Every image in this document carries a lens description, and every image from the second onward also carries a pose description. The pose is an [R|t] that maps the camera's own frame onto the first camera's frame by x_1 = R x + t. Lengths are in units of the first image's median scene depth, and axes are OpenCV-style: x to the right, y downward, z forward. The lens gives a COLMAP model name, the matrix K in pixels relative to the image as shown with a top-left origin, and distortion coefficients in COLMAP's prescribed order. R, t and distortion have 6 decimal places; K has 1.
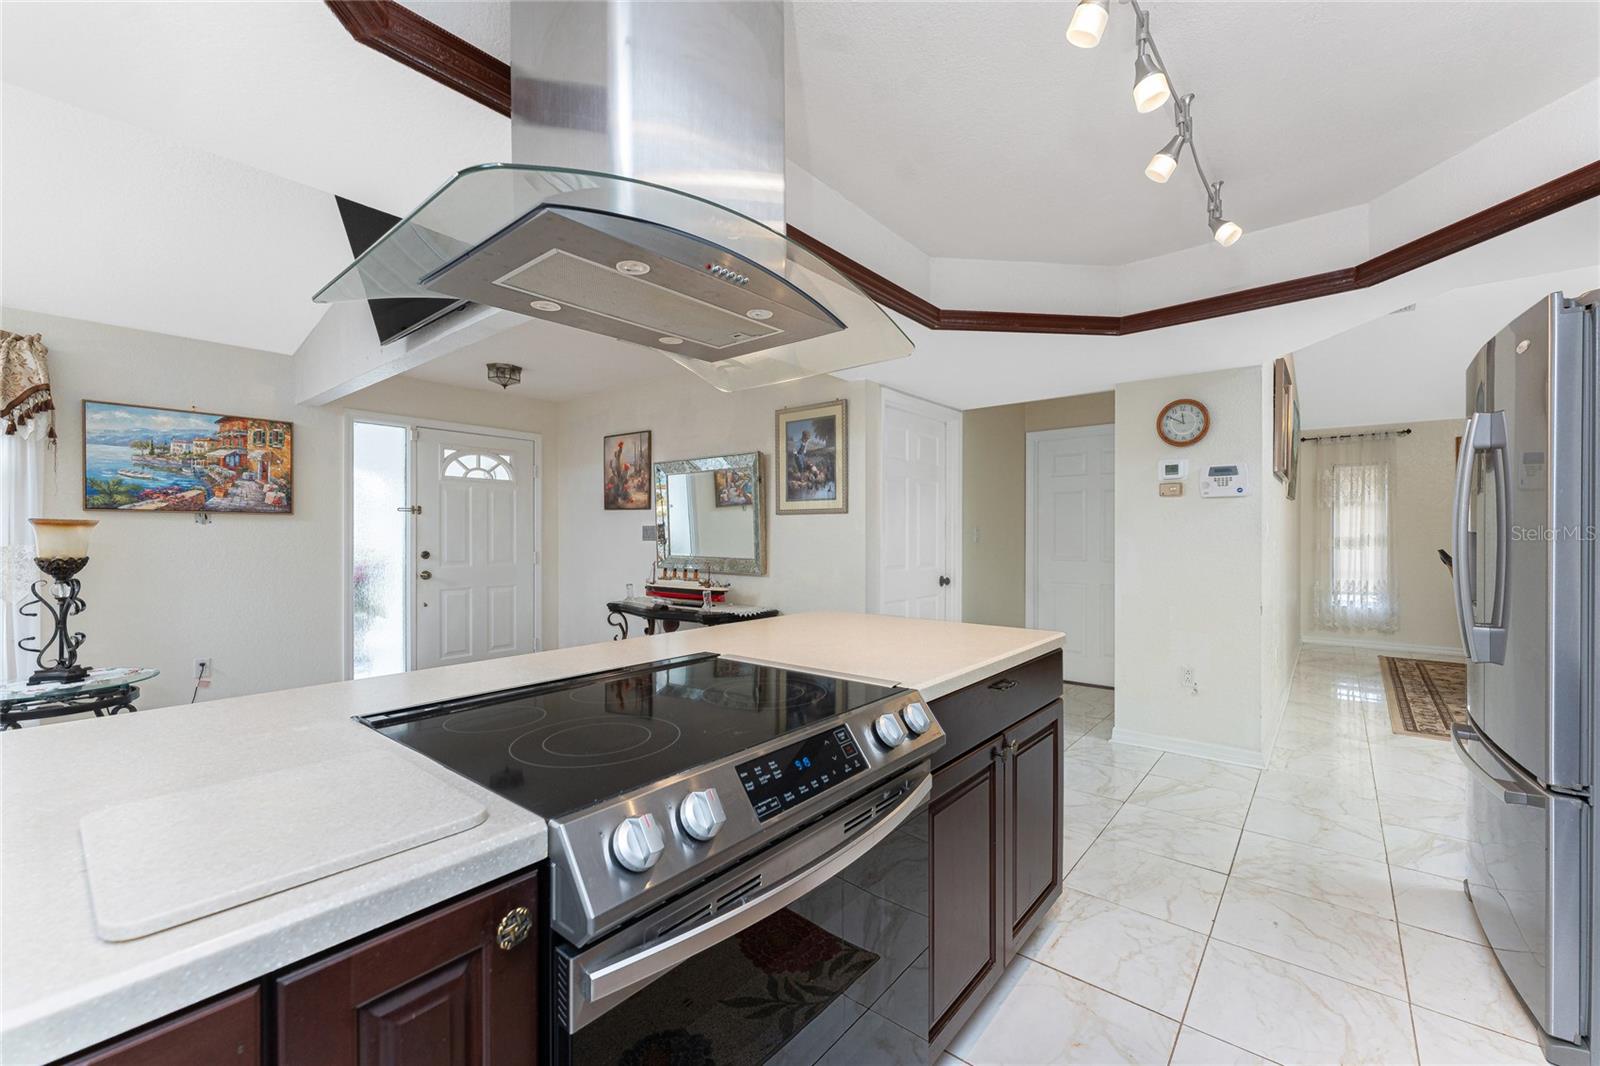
lens RADIAL K [[644.9, 0, 813.0], [0, 644.9, 536.5], [0, 0, 1]] dist [0.007336, -0.000018]
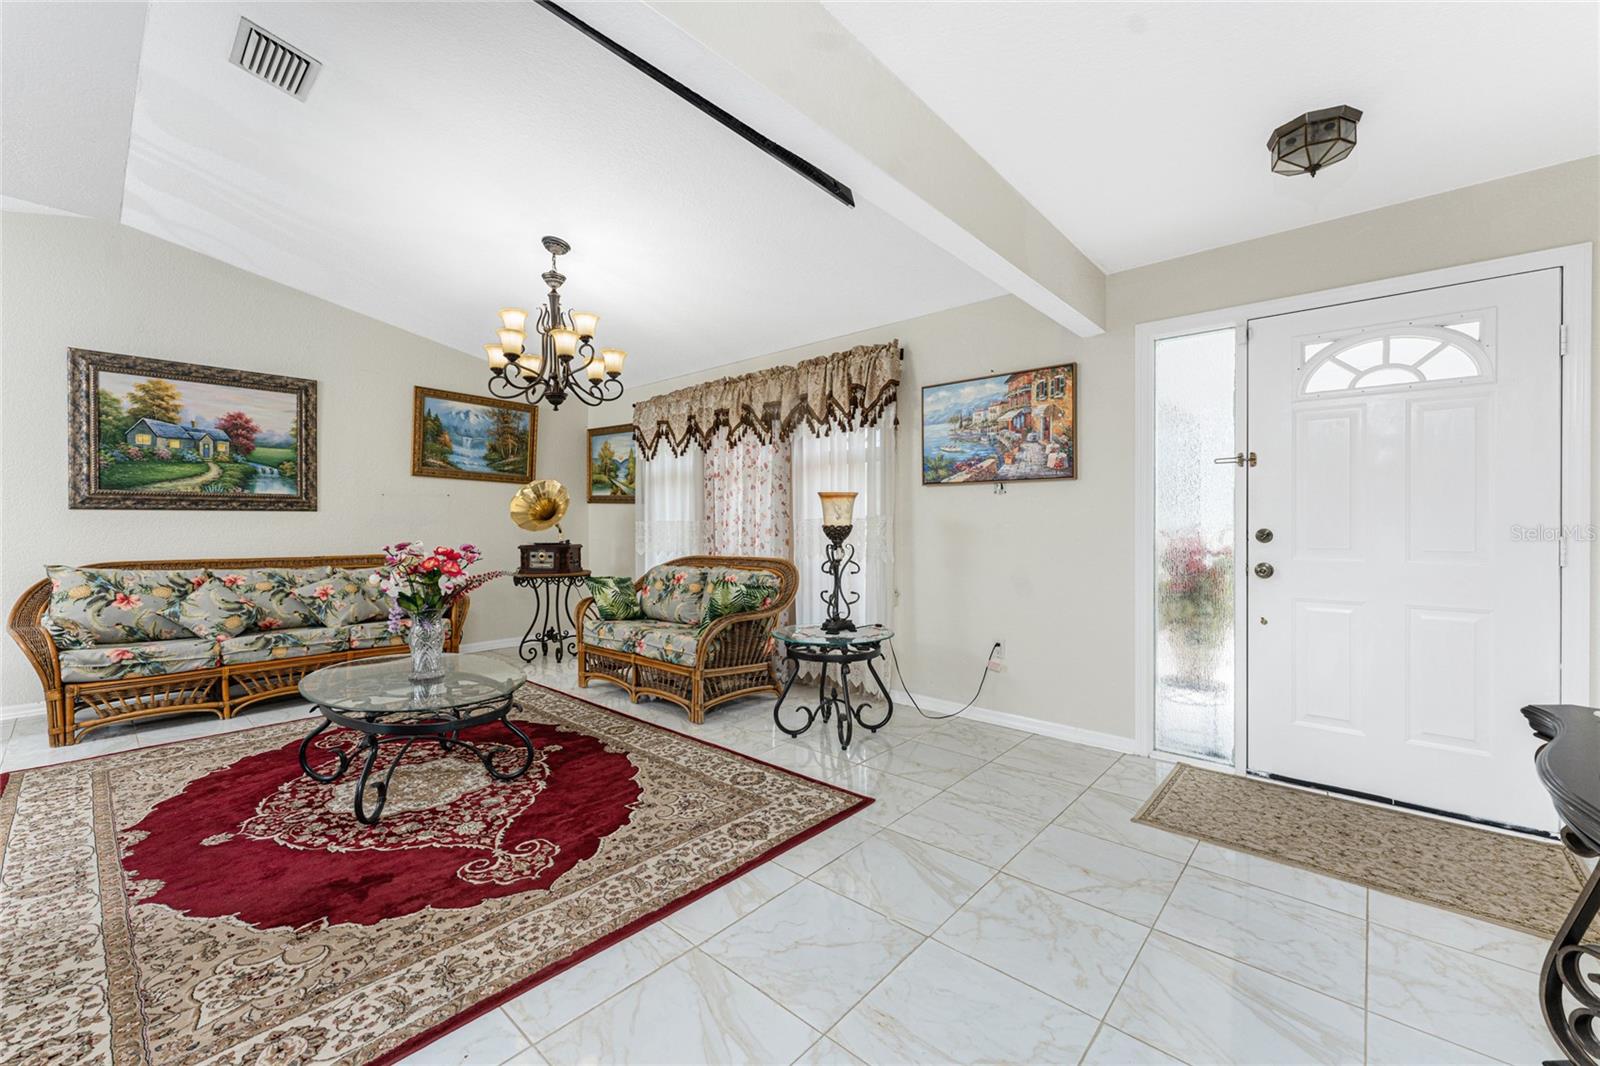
lens RADIAL K [[644.9, 0, 813.1], [0, 644.9, 521.6], [0, 0, 1]] dist [0.007336, -0.000018]
pose [[-0.025799, -0.001249, -0.999666, -0.007727], [0.001716, 0.999998, -0.001294, 0.019680], [0.999666, -0.001749, -0.025797, 0.740521]]
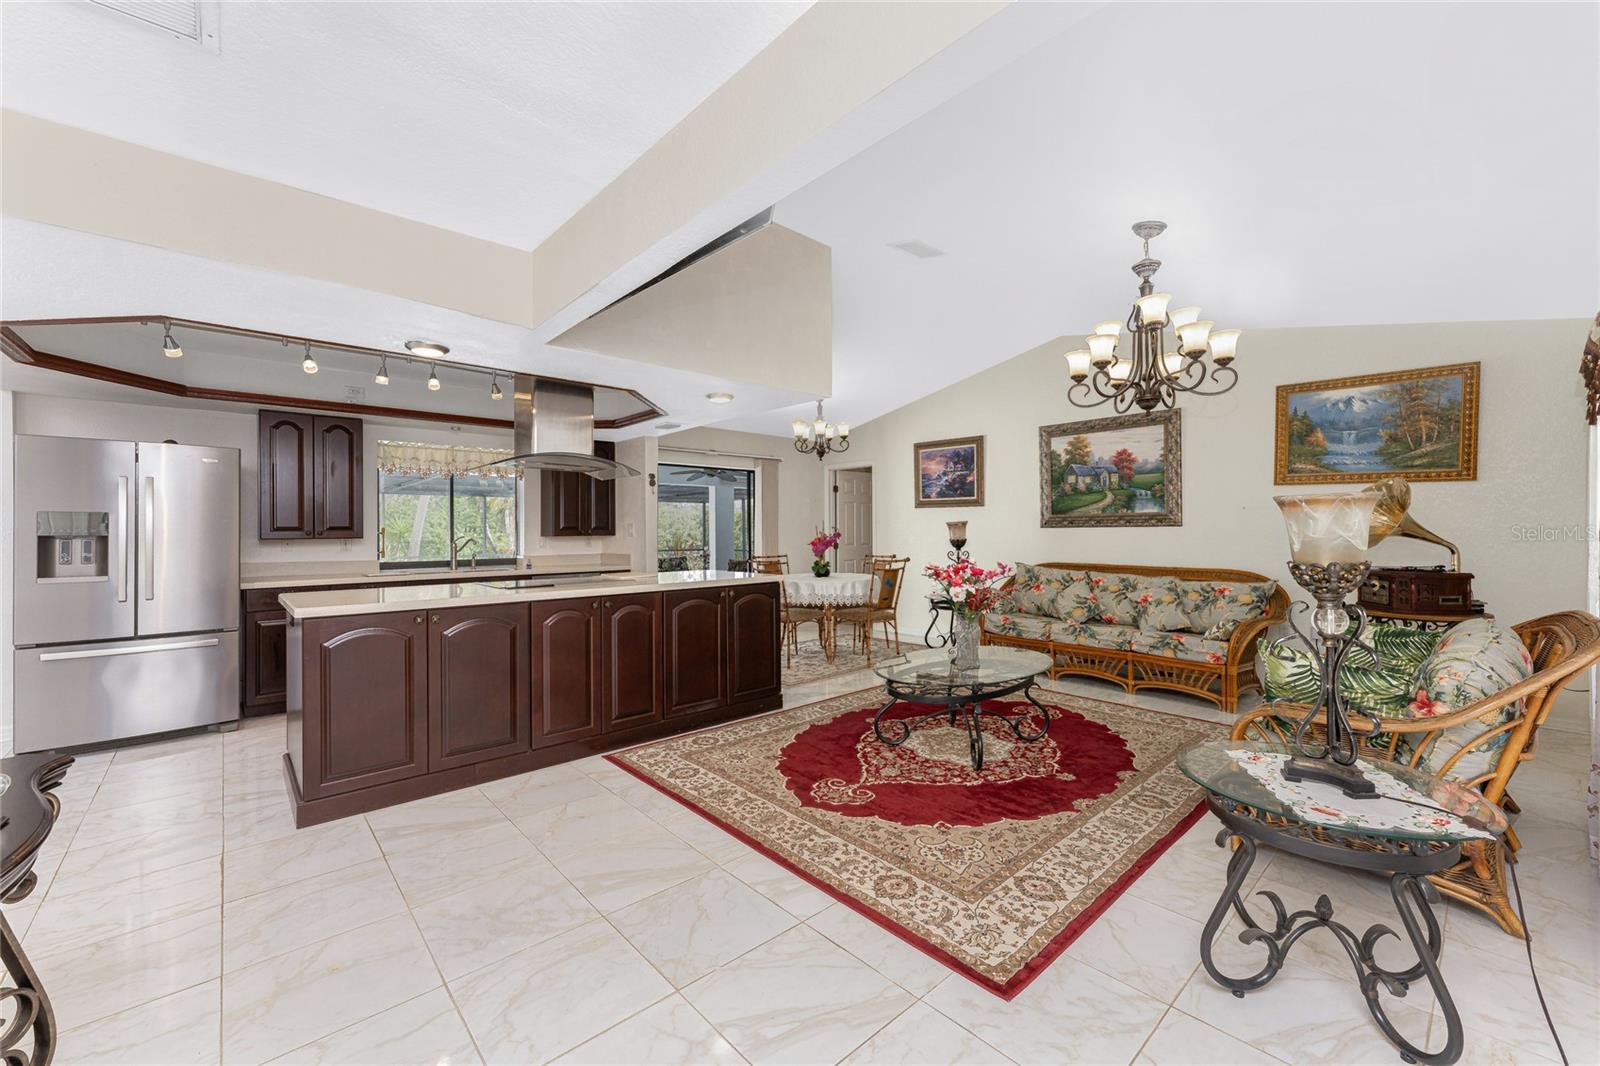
lens RADIAL K [[644.9, 0, 787.9], [0, 644.9, 535.5], [0, 0, 1]] dist [0.007336, -0.000018]
pose [[-0.987753, 0.007150, 0.155860, -0.588860], [0.008494, 0.999932, 0.007958, -0.001222], [-0.155793, 0.009185, -0.987747, 1.214372]]
